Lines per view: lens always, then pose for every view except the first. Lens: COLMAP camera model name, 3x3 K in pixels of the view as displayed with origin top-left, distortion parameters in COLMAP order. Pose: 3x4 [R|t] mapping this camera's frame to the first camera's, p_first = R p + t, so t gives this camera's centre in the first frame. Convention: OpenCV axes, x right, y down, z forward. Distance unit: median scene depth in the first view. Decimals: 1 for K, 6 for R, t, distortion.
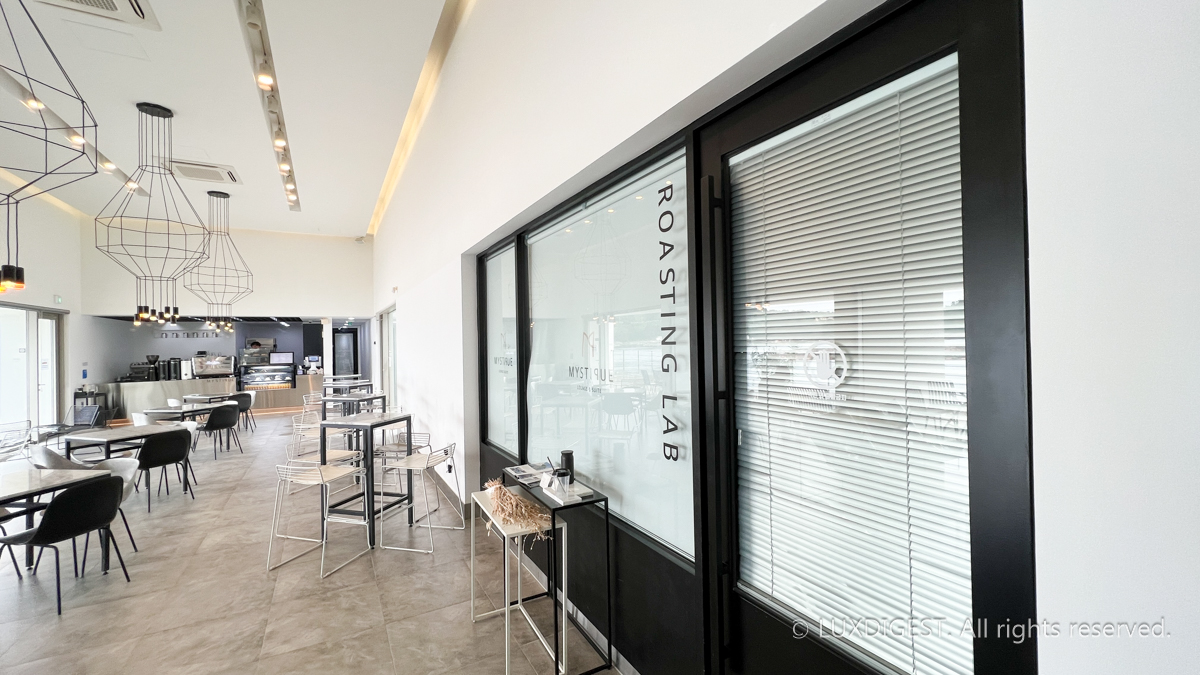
lens RADIAL K [[479.2, 0, 595.9], [0, 479.2, 341.0], [0, 0, 1]] dist [0.002075, -0.000495]
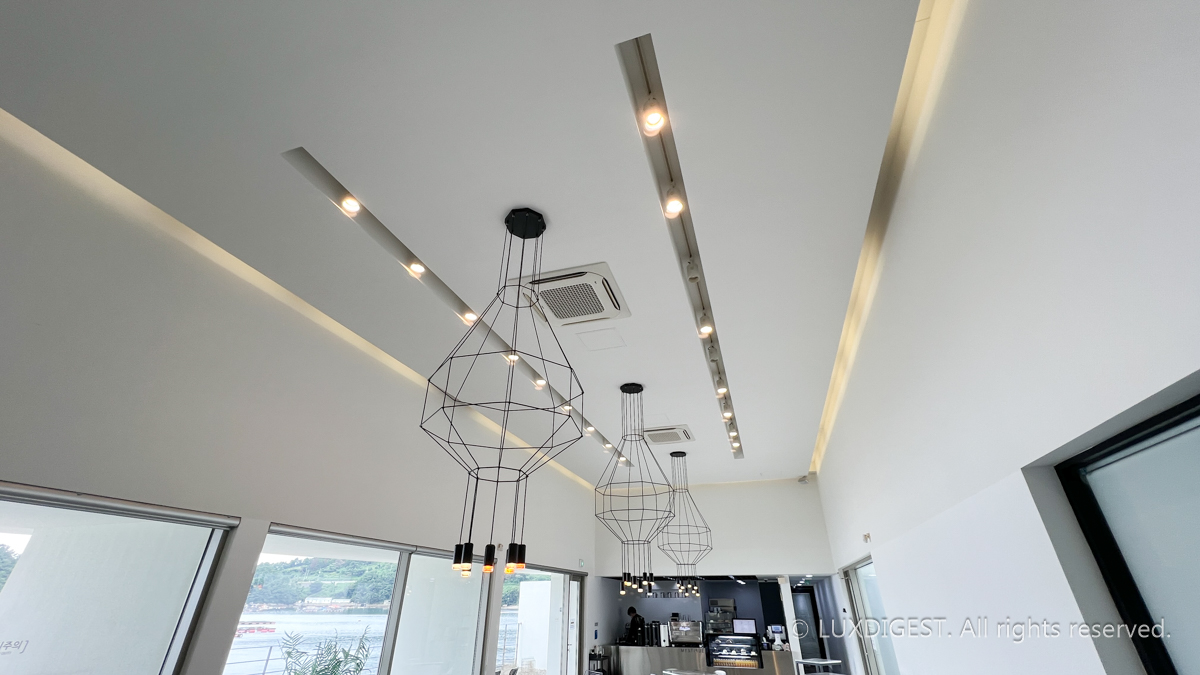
lens RADIAL K [[479.2, 0, 596.9], [0, 479.2, 332.5], [0, 0, 1]] dist [0.002075, -0.000495]
pose [[0.674900, -0.342447, -0.653636, -0.071354], [-0.017569, 0.878086, -0.478179, -0.015670], [0.737700, 0.334207, 0.586604, 0.090458]]
